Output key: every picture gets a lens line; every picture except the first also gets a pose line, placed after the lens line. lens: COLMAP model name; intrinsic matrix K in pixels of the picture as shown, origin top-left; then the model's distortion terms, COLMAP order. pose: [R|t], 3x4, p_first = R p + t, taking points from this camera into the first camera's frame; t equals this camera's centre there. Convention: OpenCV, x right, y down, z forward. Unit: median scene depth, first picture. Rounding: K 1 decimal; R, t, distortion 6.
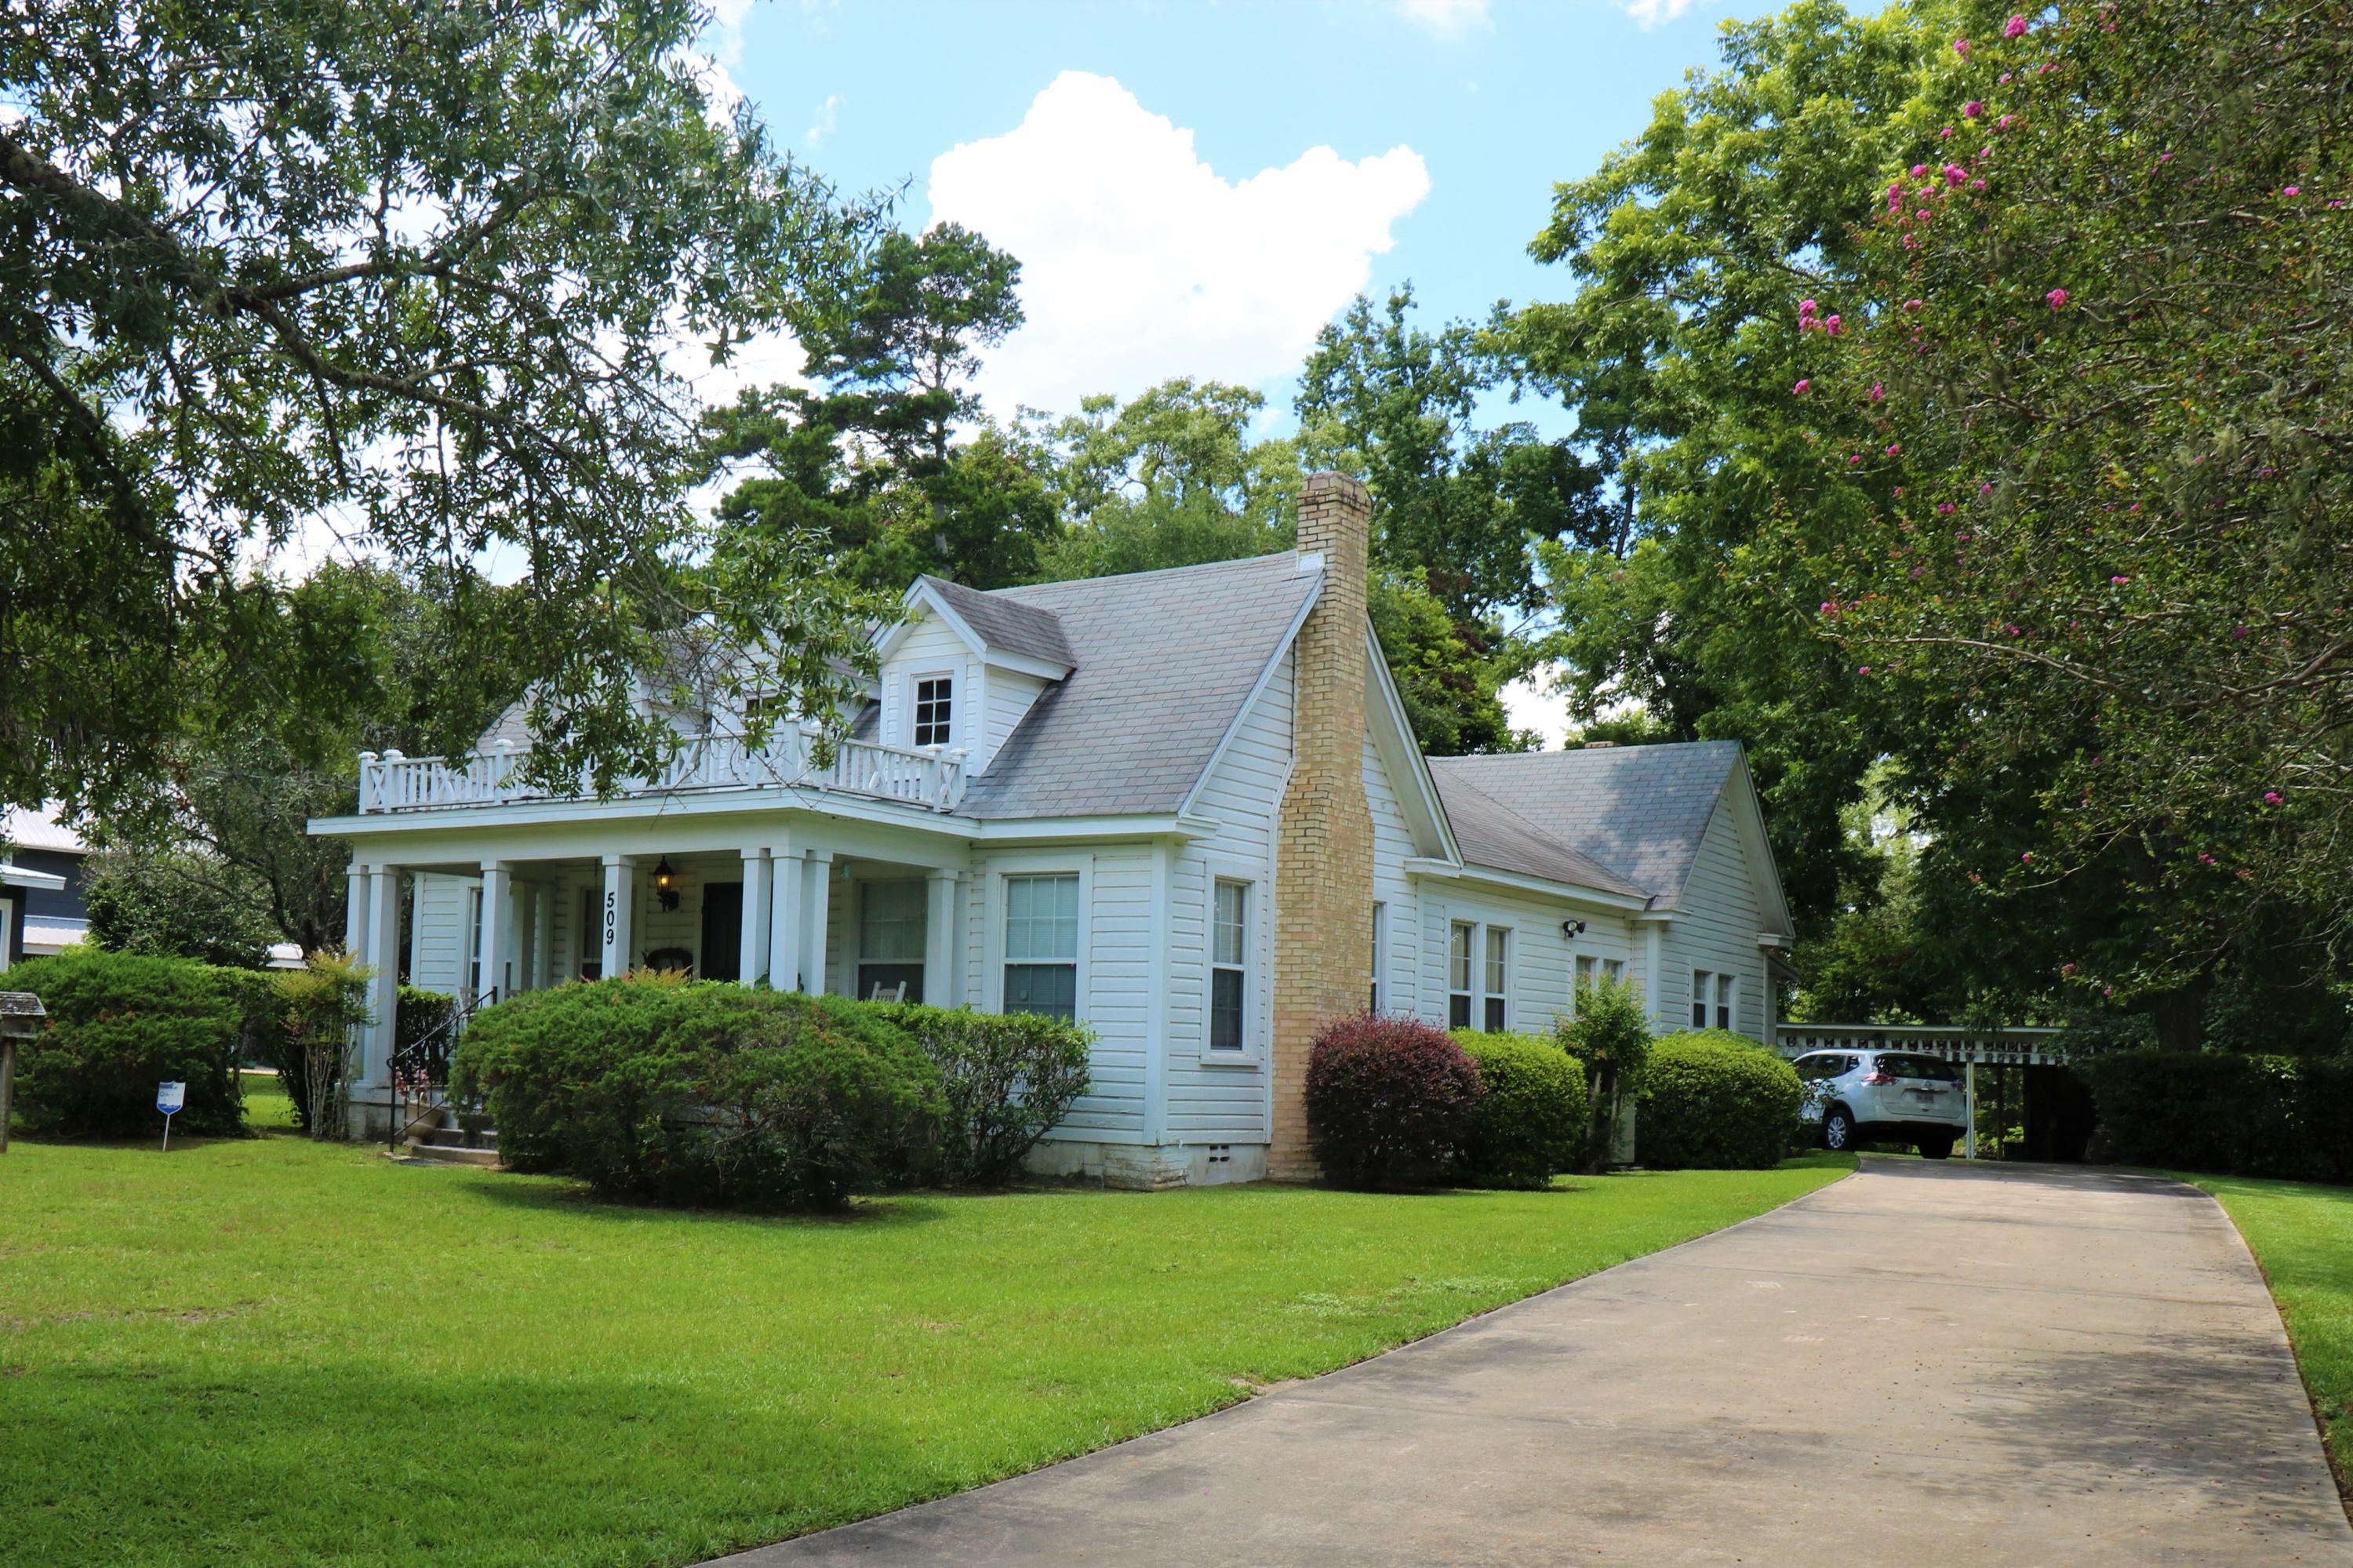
lens RADIAL K [[1974.7, 0, 1176.5], [0, 1974.7, 784.0], [0, 0, 1]] dist [0.070958, -0.001800]
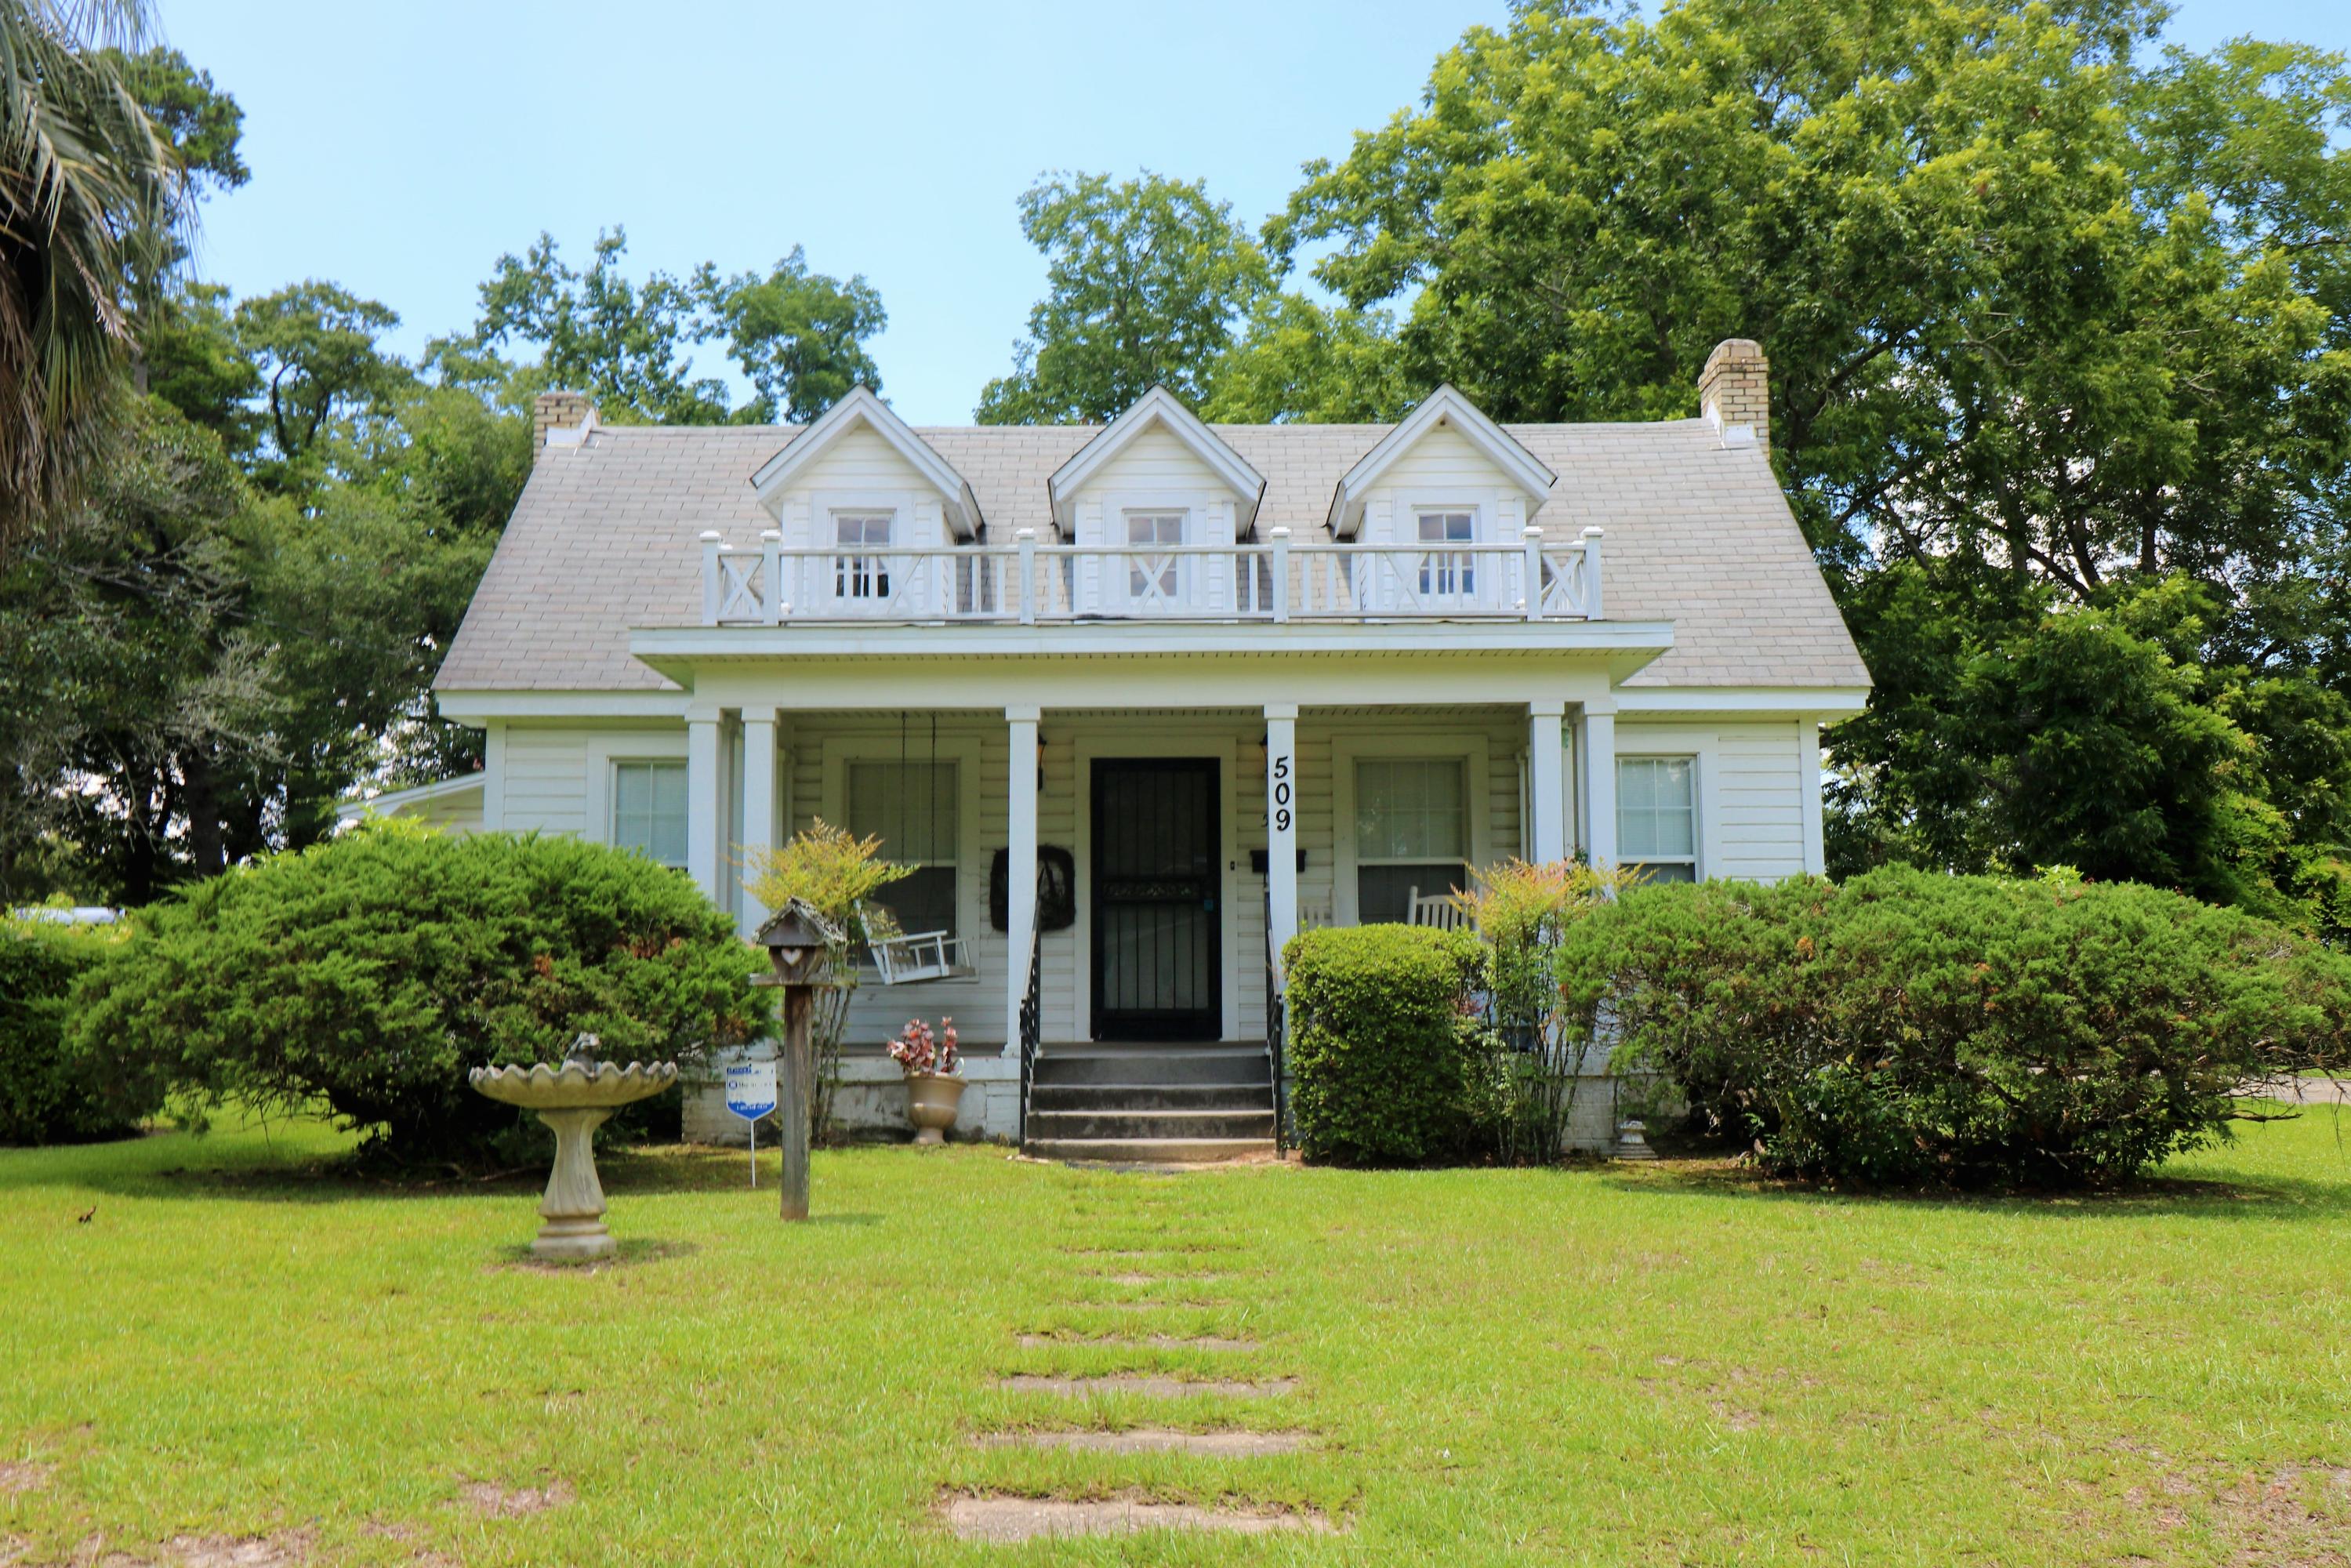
lens RADIAL K [[1707.9, 0, 1175.5], [0, 1707.9, 784.0], [0, 0, 1]] dist [0.028760, -0.002131]
pose [[0.854451, 0.030245, 0.518652, -0.115960], [-0.046450, 0.998753, 0.018283, 0.010090], [-0.517452, -0.039713, 0.854790, 0.089741]]
